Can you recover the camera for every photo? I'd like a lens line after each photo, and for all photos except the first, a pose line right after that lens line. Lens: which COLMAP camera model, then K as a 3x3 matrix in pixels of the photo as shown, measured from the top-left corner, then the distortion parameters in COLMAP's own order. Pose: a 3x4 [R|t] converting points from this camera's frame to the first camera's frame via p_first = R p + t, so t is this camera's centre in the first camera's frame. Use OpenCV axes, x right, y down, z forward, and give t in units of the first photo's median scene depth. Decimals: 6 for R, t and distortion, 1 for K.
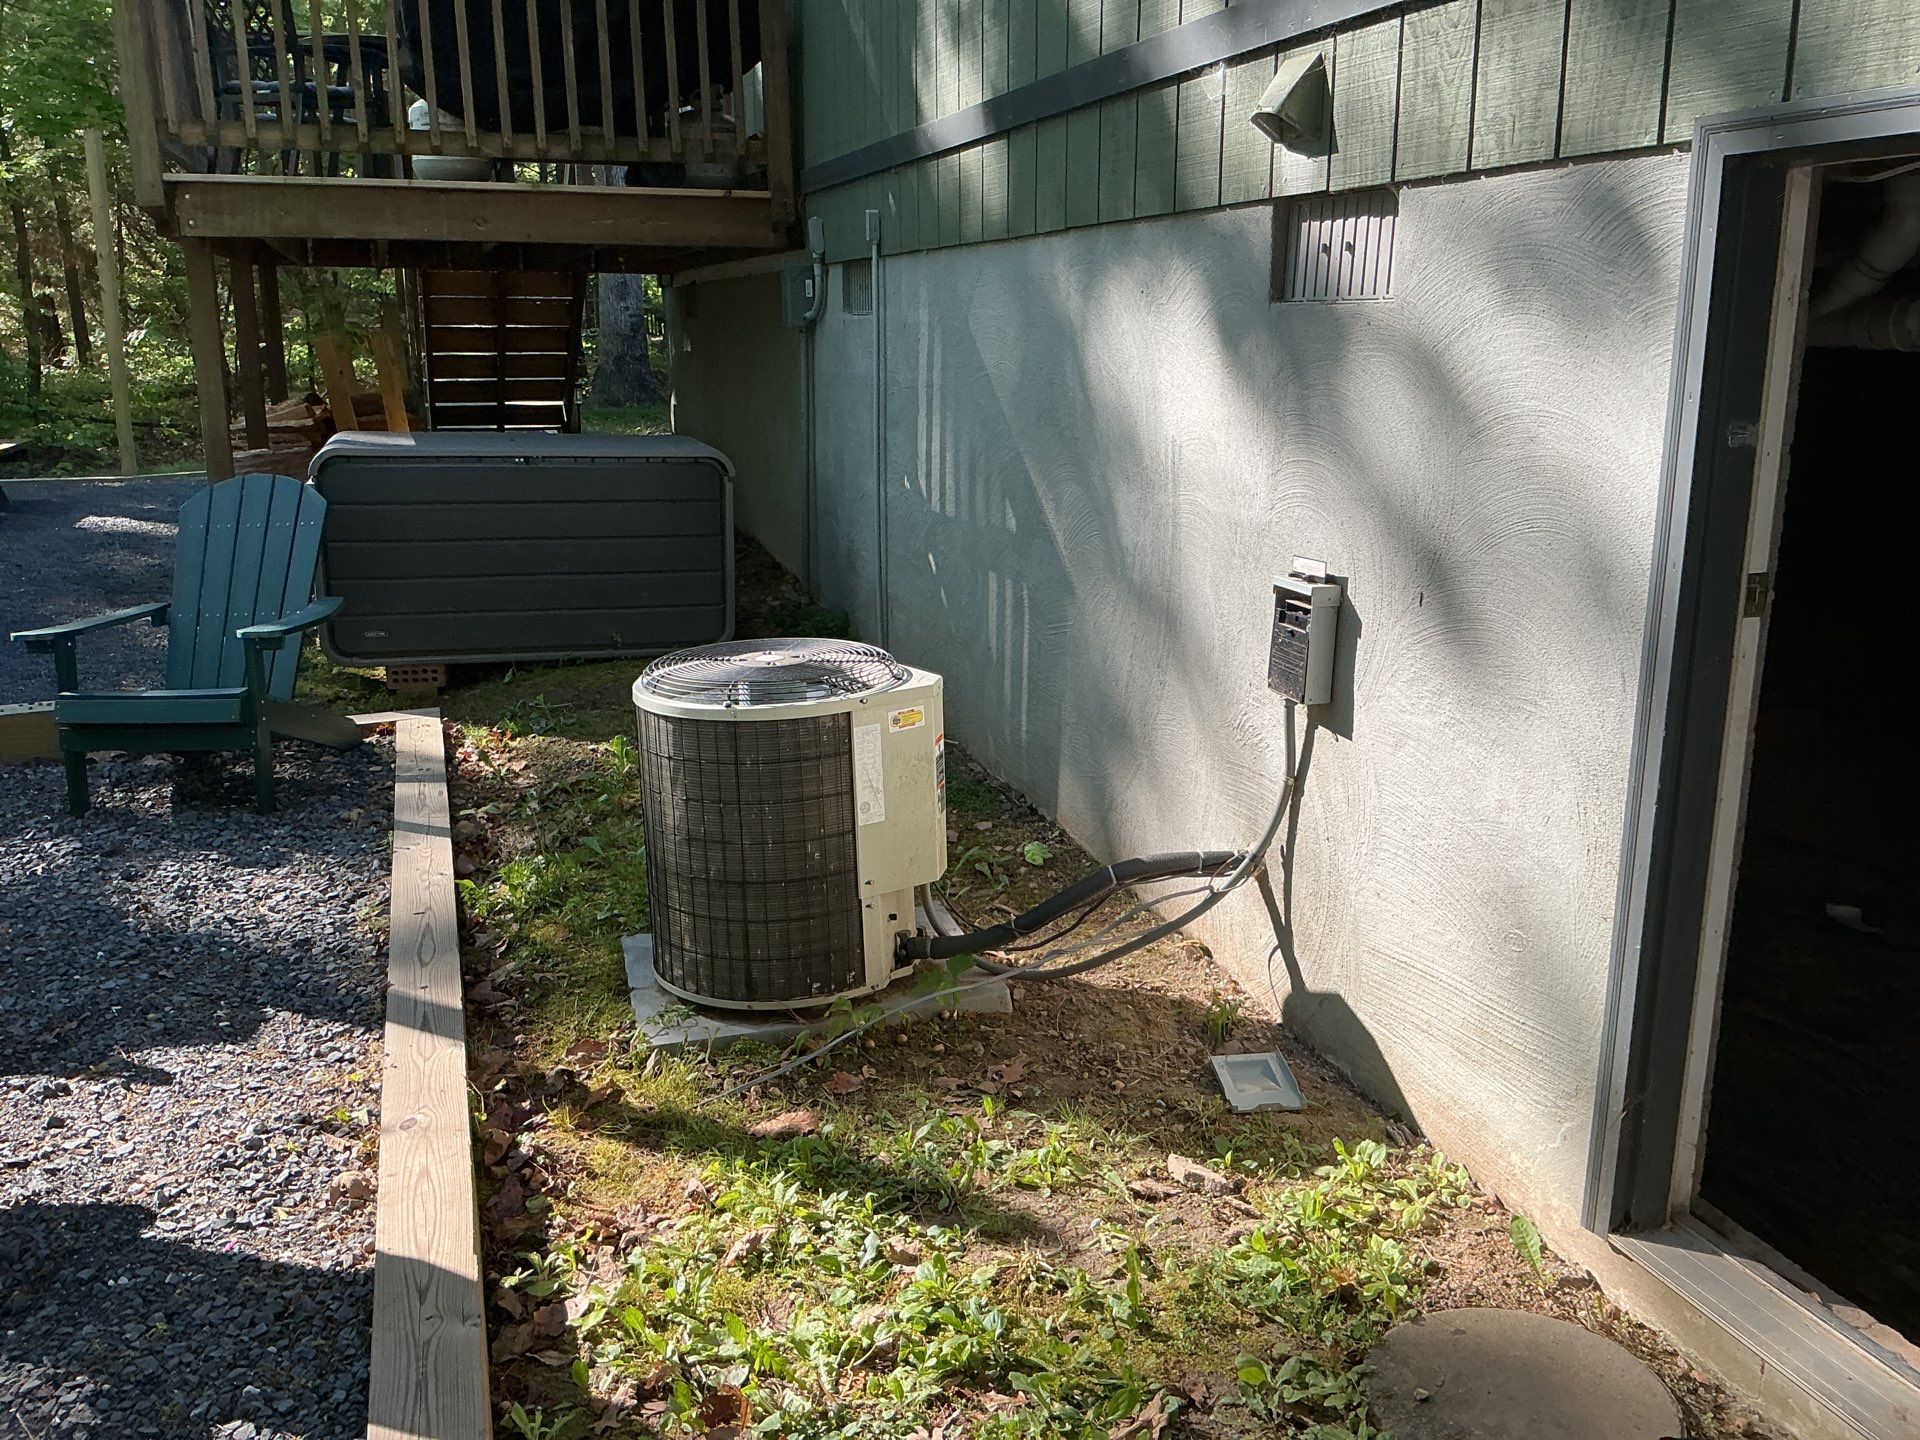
lens RADIAL K [[1451.6, 0, 904.8], [0, 1451.6, 695.6], [0, 0, 1]] dist [0.100031, -0.196241]
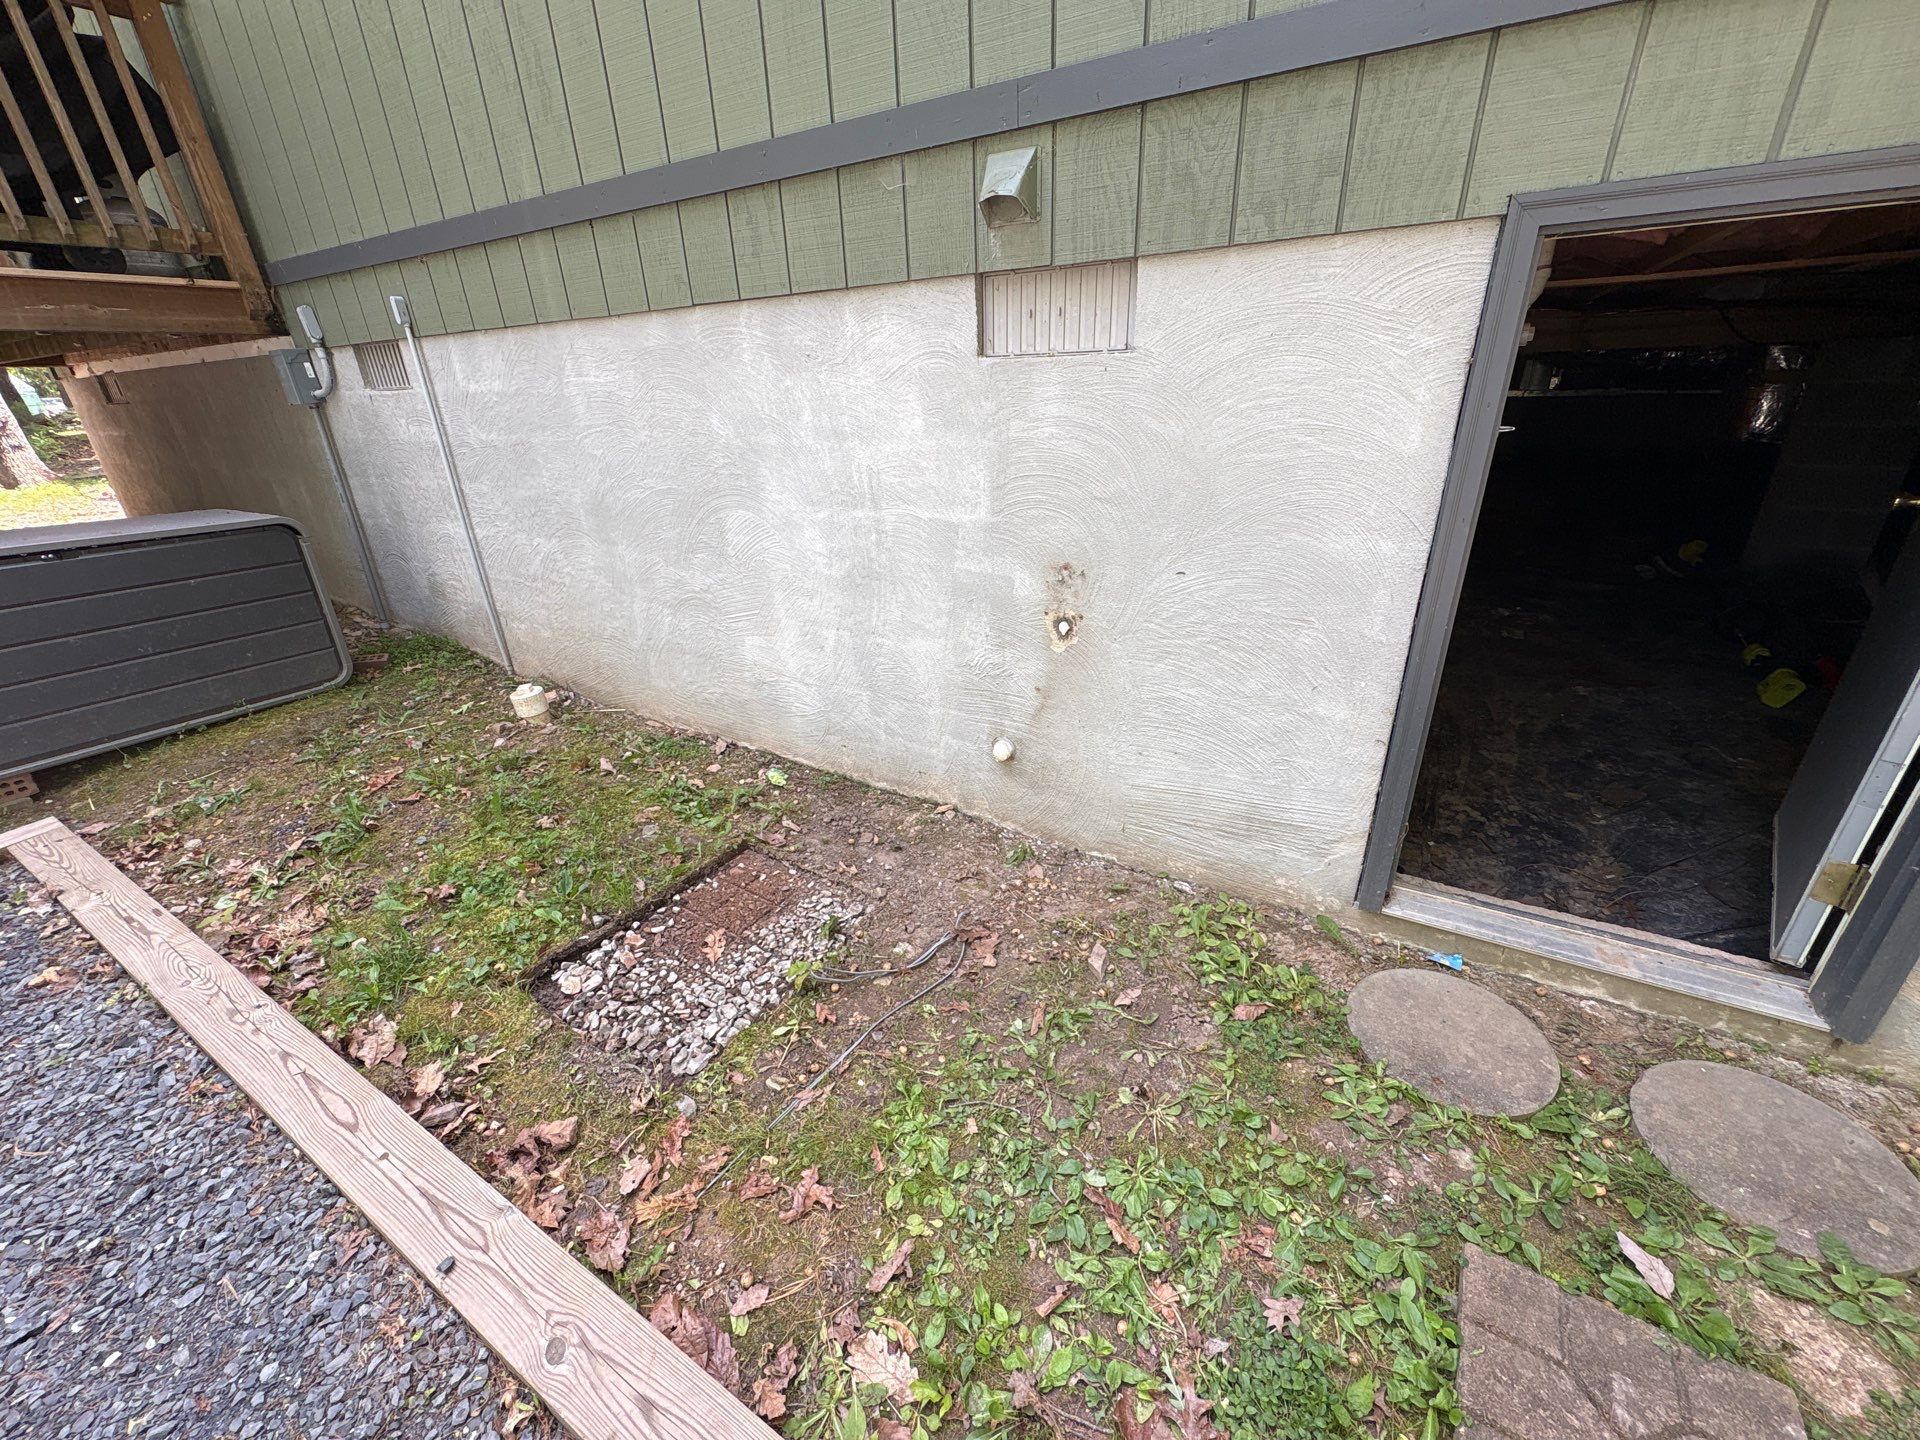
lens RADIAL K [[748.9, 0, 960.0], [0, 748.9, 720.0], [0, 0, 1]] dist [-0.008478, 0.000136]
pose [[0.759579, -0.273616, 0.590063, -0.112810], [0.179312, 0.960146, 0.214400, -0.043317], [-0.625210, -0.057048, 0.778369, 0.200925]]
